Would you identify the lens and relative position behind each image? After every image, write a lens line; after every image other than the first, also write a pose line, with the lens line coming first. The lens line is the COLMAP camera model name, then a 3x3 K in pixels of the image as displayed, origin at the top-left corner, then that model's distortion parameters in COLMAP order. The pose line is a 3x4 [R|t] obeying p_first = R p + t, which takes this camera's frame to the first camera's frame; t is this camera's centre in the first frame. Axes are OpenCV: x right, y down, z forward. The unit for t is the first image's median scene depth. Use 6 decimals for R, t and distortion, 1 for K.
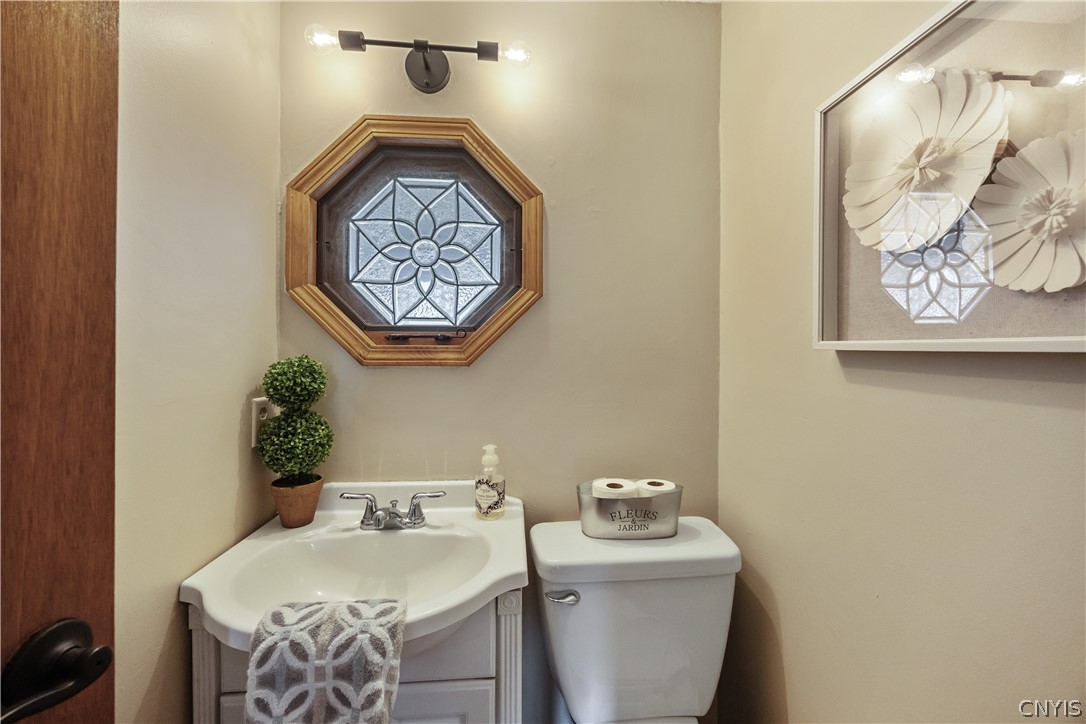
lens RADIAL K [[417.9, 0, 546.9], [0, 417.9, 359.8], [0, 0, 1]] dist [0.000357, -0.000030]
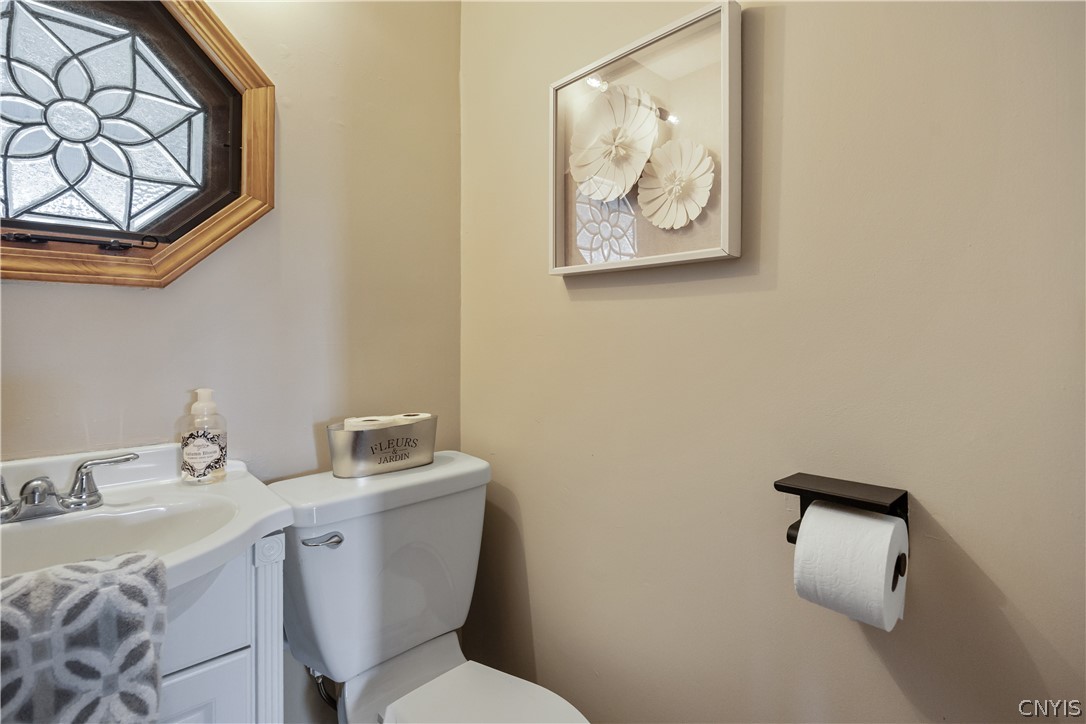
lens RADIAL K [[546.2, 0, 543.0], [0, 546.2, 362.0], [0, 0, 1]] dist [-0.015461, 0.000244]
pose [[0.776700, -0.007883, 0.629821, -0.284974], [0.012725, 0.999914, -0.003178, 0.167334], [-0.629742, 0.010483, 0.776733, -0.177757]]
